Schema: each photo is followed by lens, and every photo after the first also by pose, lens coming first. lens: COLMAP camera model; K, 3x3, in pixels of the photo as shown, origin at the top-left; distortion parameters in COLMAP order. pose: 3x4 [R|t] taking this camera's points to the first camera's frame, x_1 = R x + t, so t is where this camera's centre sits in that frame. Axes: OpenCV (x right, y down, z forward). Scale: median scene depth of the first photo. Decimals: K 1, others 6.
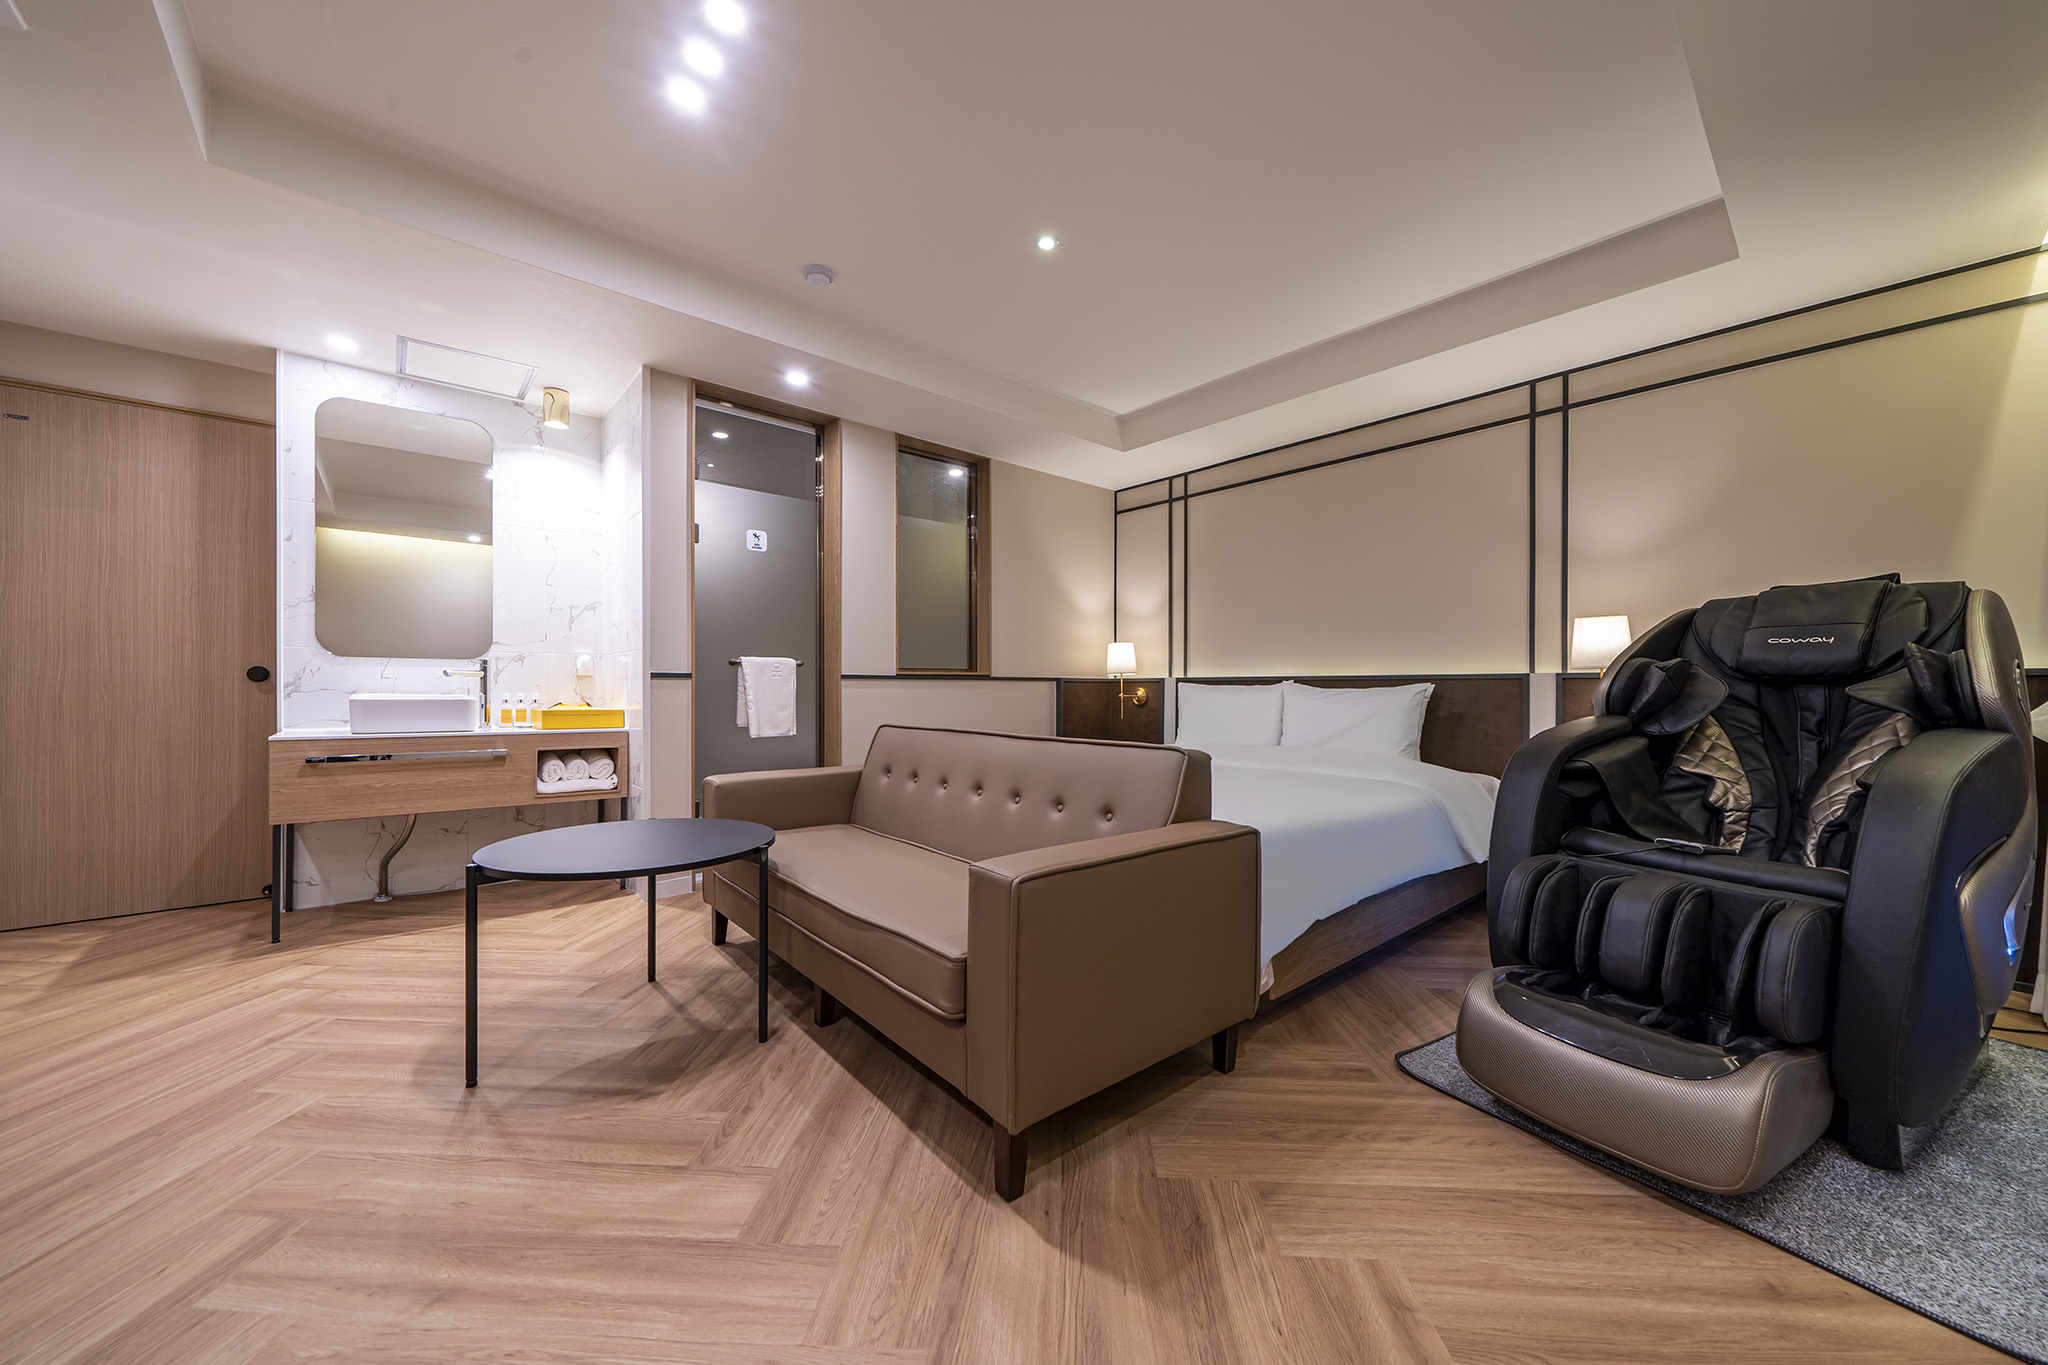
lens RADIAL K [[736.6, 0, 1019.1], [0, 736.6, 691.2], [0, 0, 1]] dist [-0.002435, -0.000397]
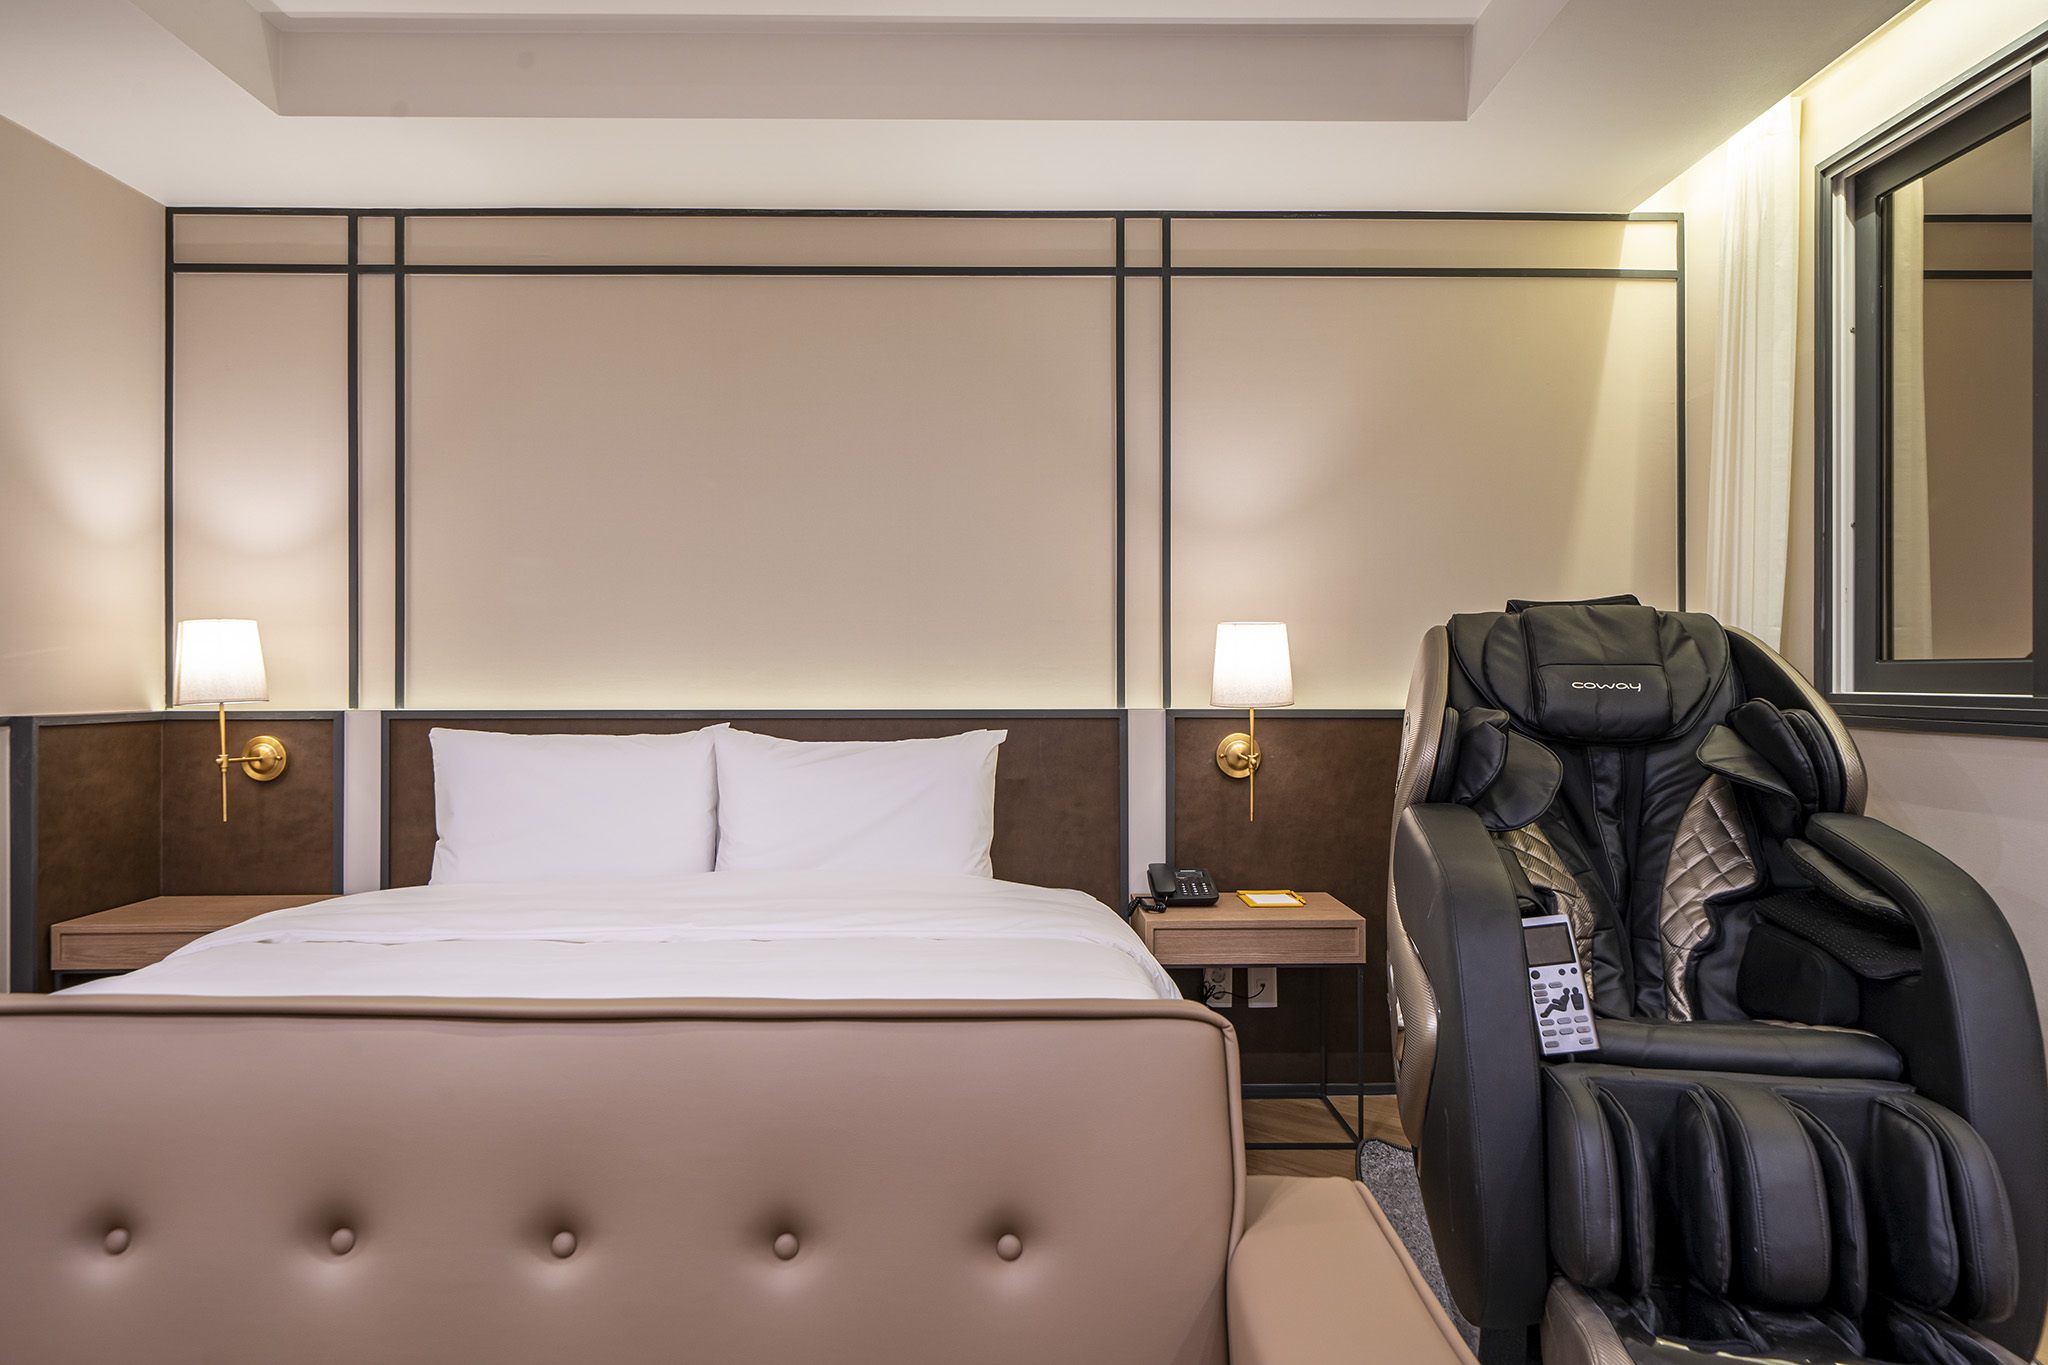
lens RADIAL K [[1380.1, 0, 1021.8], [0, 1380.1, 672.4], [0, 0, 1]] dist [-0.004007, 0.001785]
pose [[0.643381, -0.000587, 0.765546, -0.198845], [0.006114, 0.999972, -0.004371, -0.048162], [-0.765522, 0.007493, 0.643367, 0.347017]]
